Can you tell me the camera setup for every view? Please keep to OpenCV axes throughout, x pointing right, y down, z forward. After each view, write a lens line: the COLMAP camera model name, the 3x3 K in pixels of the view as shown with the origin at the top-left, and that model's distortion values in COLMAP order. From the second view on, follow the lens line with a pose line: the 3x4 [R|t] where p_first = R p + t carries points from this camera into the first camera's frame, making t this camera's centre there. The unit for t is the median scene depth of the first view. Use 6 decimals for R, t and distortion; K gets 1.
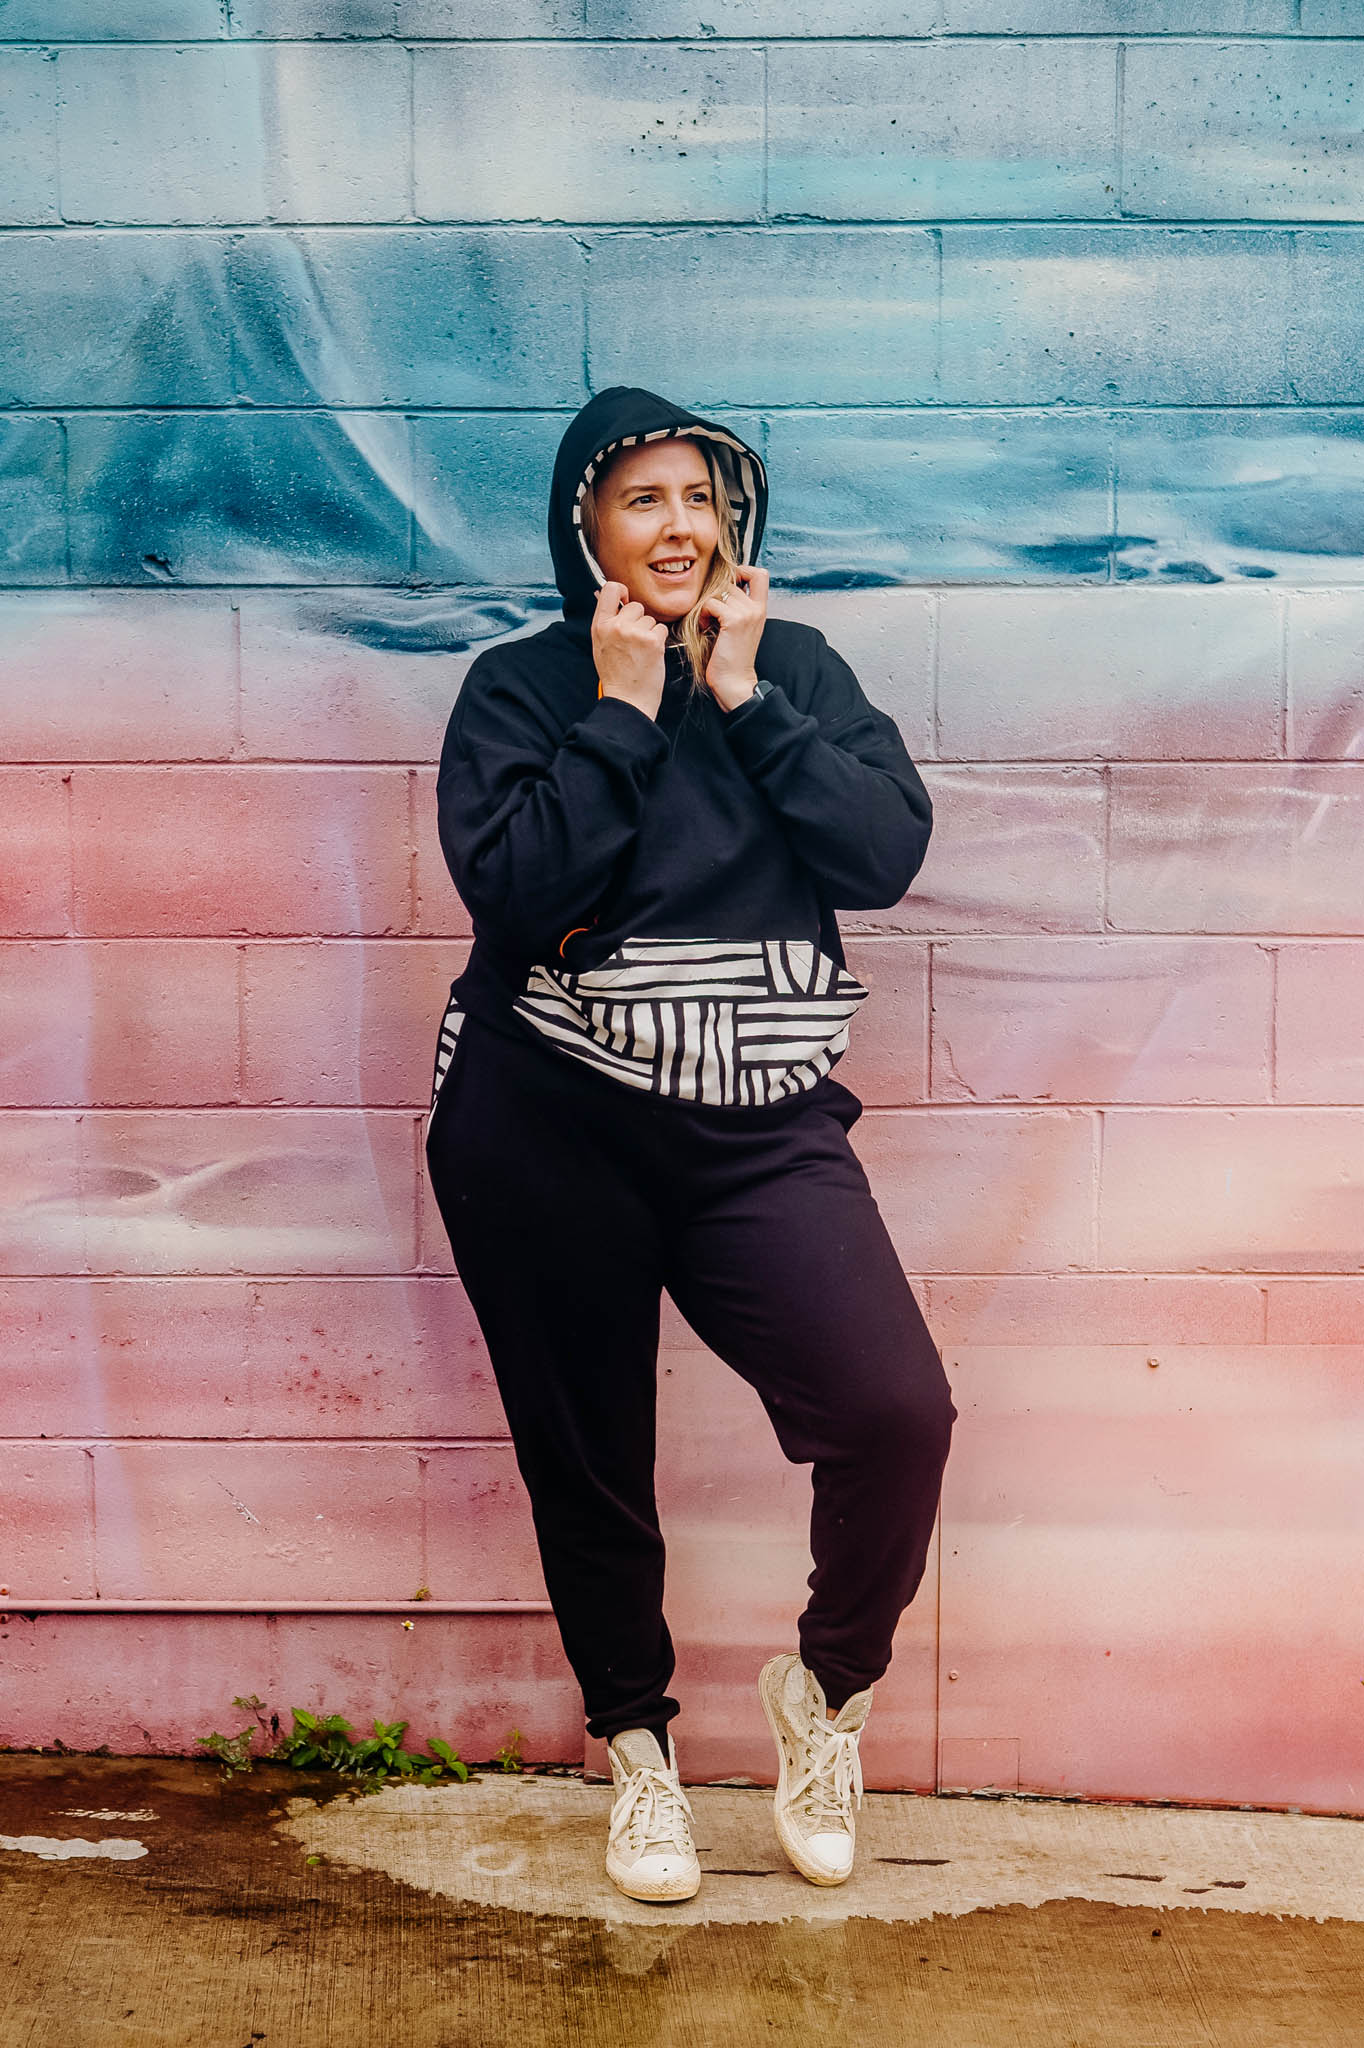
lens RADIAL K [[3229.9, 0, 679.4], [0, 3229.9, 1026.8], [0, 0, 1]] dist [-0.016216, 0.000000]
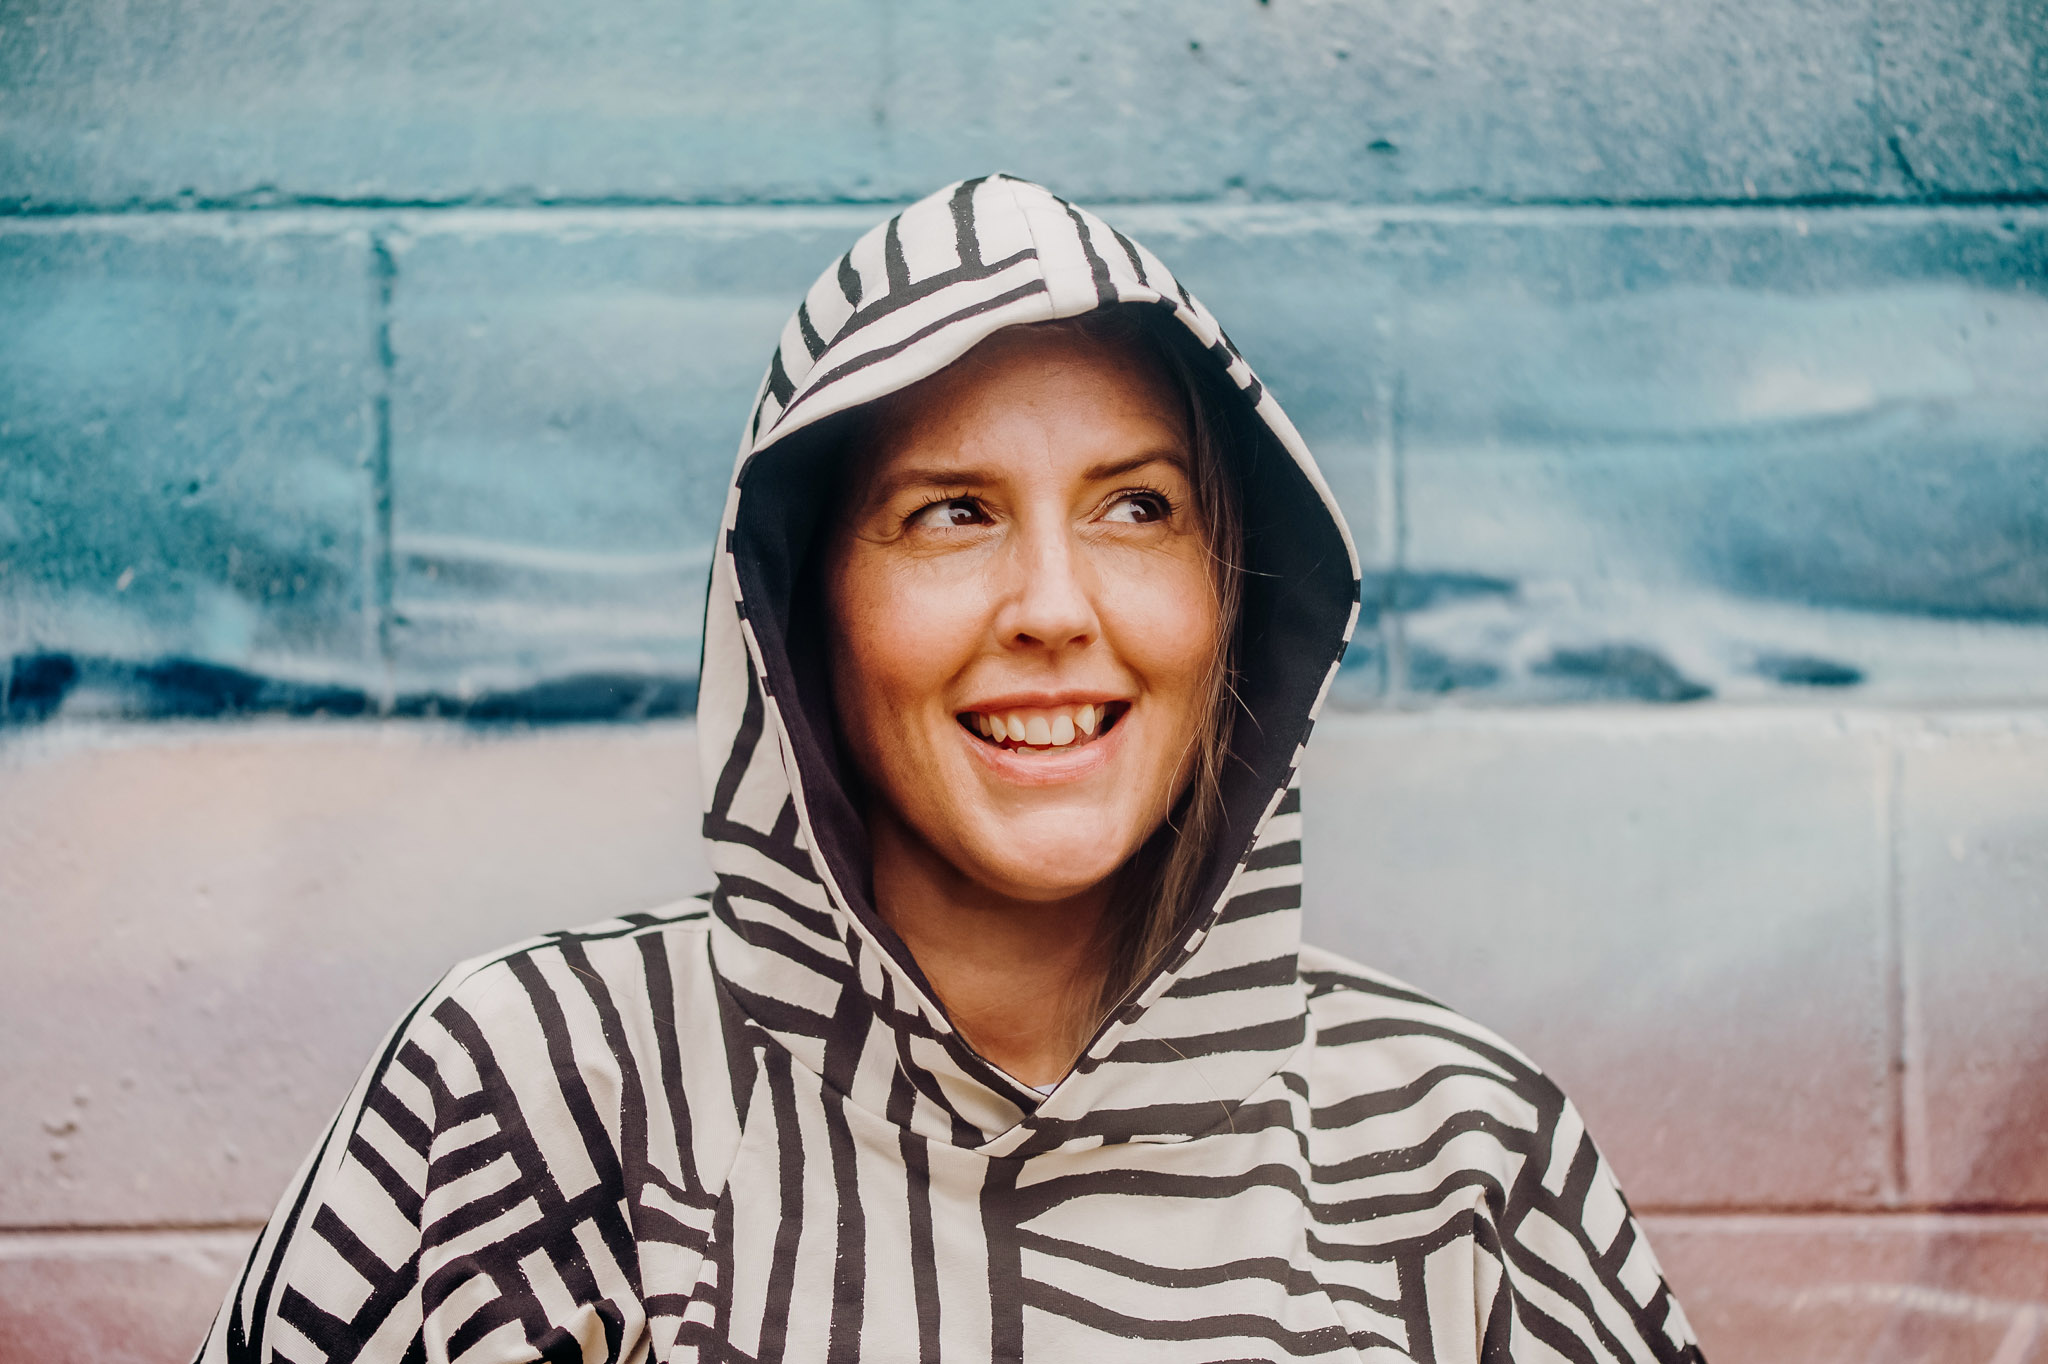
lens RADIAL K [[6798.5, 0, 1031.3], [0, 6798.5, 682.9], [0, 0, 1]] dist [-0.087431, 0.000000]
pose [[0.999349, -0.001800, 0.036044, 0.069074], [0.006652, 0.990830, -0.134953, -0.041608], [-0.035470, 0.135105, 0.990196, 0.278973]]
